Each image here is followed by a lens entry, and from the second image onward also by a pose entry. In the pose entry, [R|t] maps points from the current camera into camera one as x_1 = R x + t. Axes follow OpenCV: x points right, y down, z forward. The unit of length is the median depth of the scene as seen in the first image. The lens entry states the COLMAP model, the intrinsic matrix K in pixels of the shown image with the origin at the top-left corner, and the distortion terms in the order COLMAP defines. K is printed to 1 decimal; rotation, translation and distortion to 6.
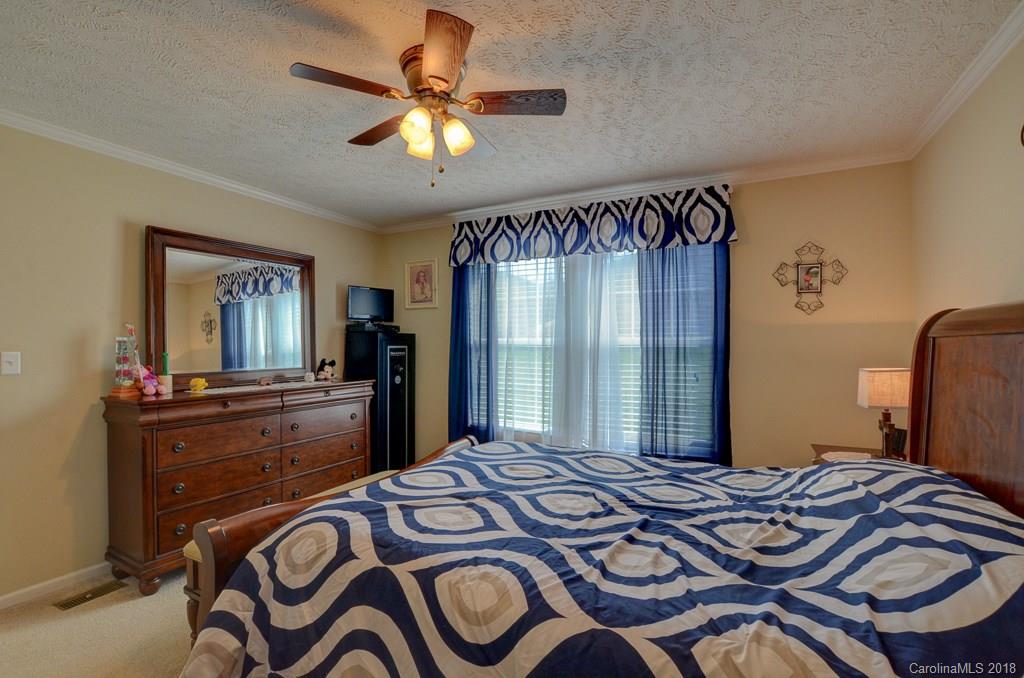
lens RADIAL K [[462.4, 0, 504.3], [0, 462.4, 342.7], [0, 0, 1]] dist [-0.035106, 0.005700]
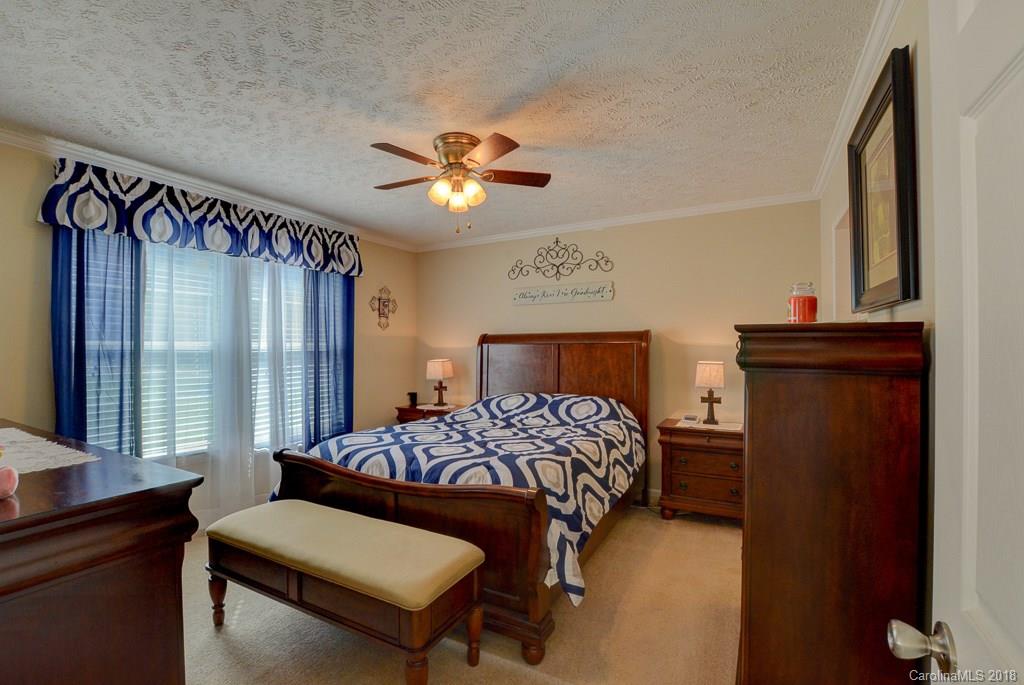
lens RADIAL K [[444.1, 0, 512.0], [0, 444.1, 342.5], [0, 0, 1]] dist [-0.001619, -0.000265]
pose [[0.028145, 0.011206, 0.999541, -0.801692], [0.003512, 0.999930, -0.011310, 0.001856], [-0.999598, 0.003829, 0.028104, 0.435157]]
